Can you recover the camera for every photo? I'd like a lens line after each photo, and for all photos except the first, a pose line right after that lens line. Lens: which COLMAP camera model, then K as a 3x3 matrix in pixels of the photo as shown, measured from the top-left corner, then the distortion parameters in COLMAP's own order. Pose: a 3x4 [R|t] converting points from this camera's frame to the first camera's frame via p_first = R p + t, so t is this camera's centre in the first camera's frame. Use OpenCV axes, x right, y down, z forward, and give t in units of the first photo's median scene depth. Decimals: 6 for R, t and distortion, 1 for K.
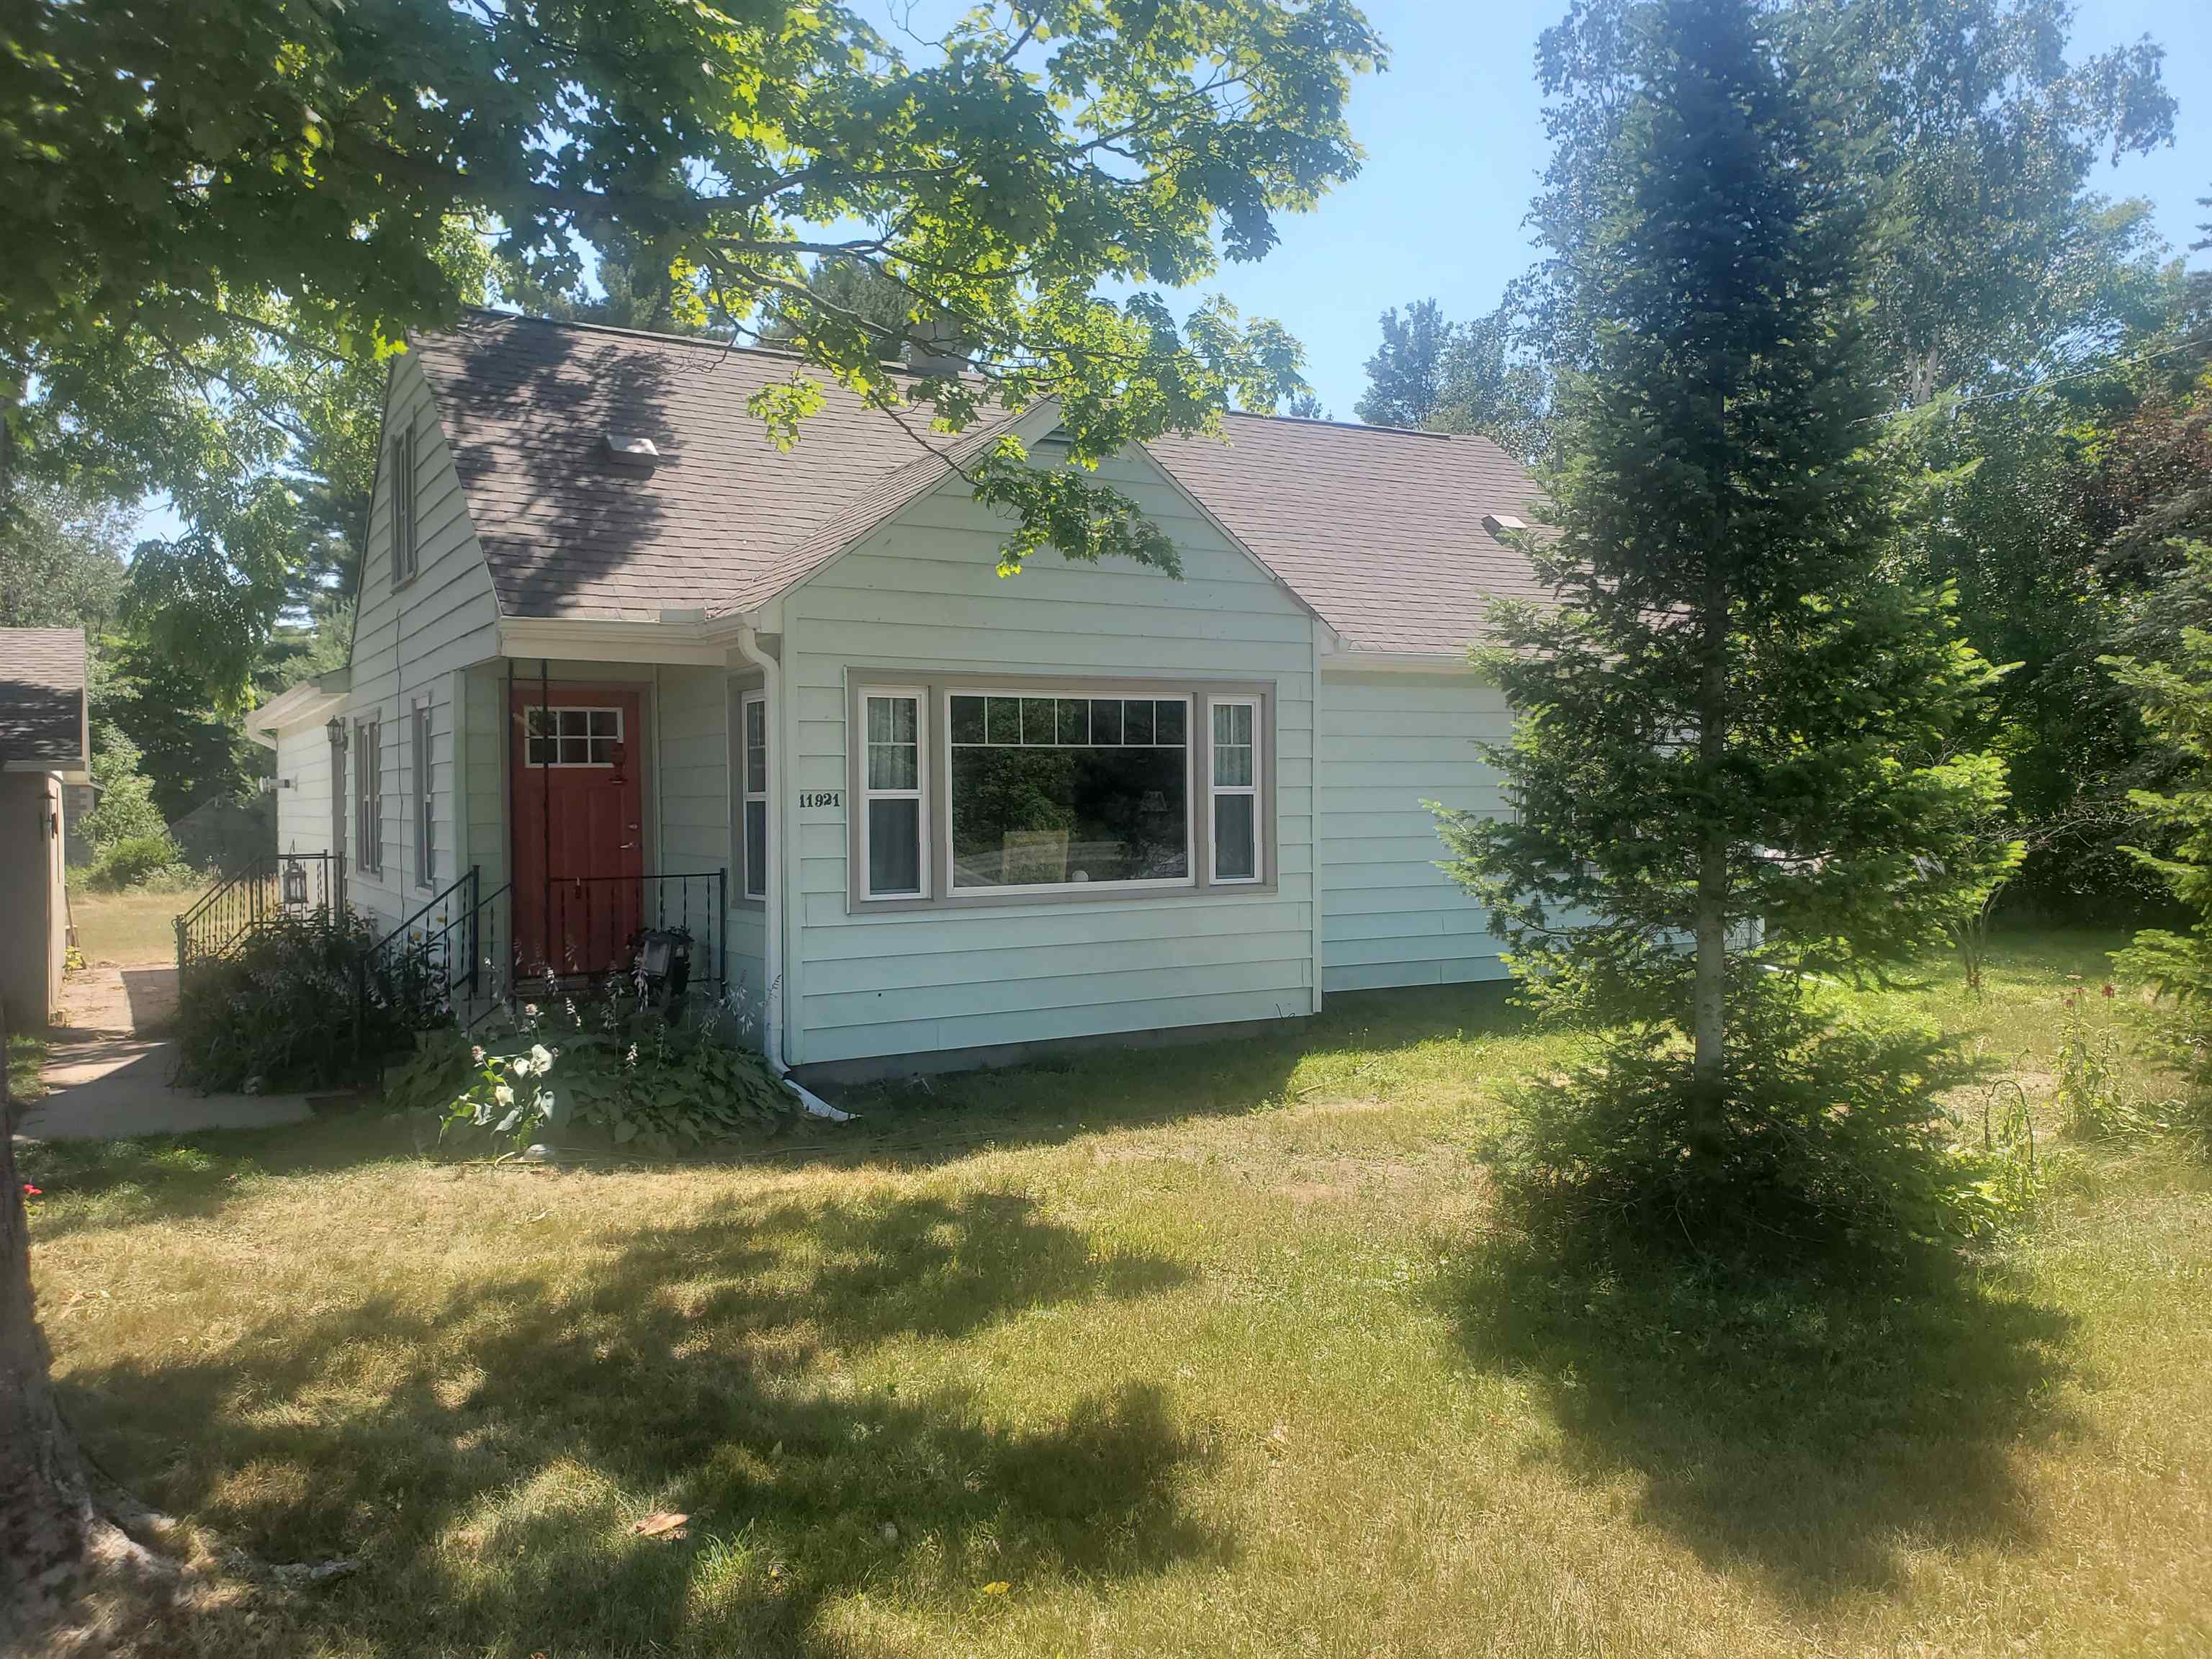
lens RADIAL K [[1714.4, 0, 1126.3], [0, 1714.4, 844.9], [0, 0, 1]] dist [0.060923, -0.002723]
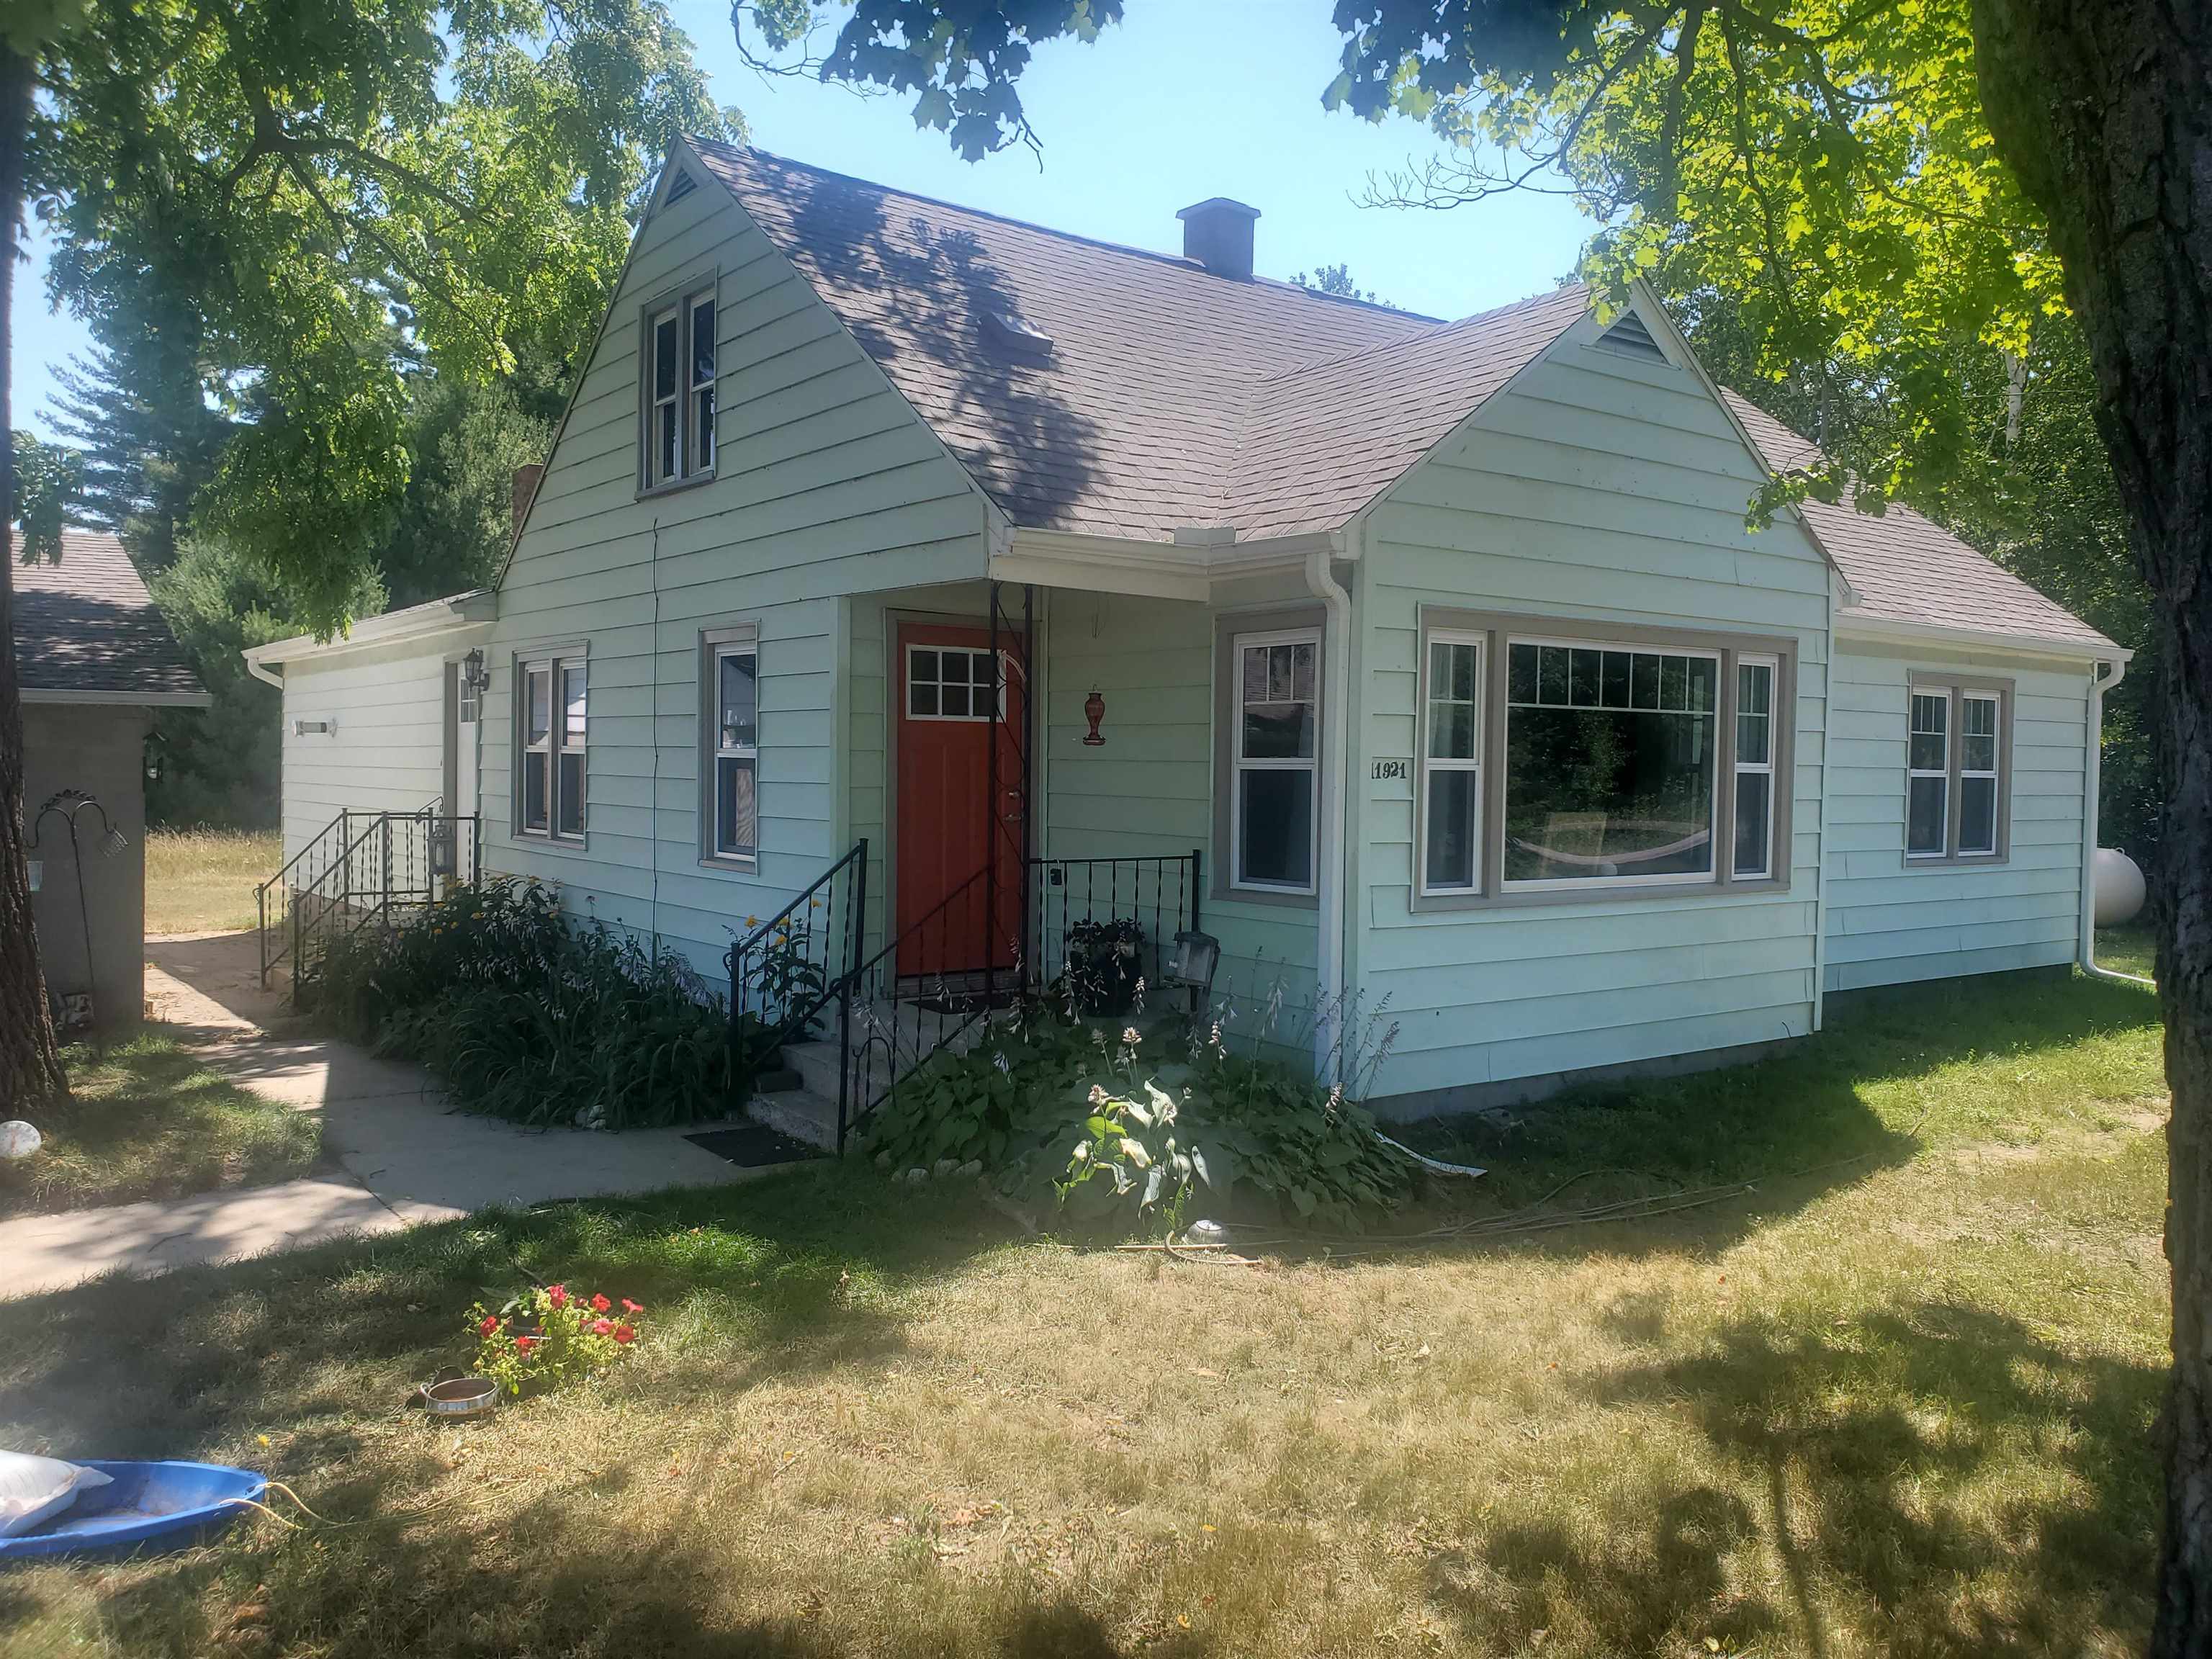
lens RADIAL K [[1714.4, 0, 1089.3], [0, 1714.4, 811.2], [0, 0, 1]] dist [0.060923, -0.002723]
pose [[0.994324, 0.021423, 0.104215, -0.370540], [-0.021429, 0.999770, -0.001064, -0.002795], [-0.104214, -0.001176, 0.994554, 0.201657]]
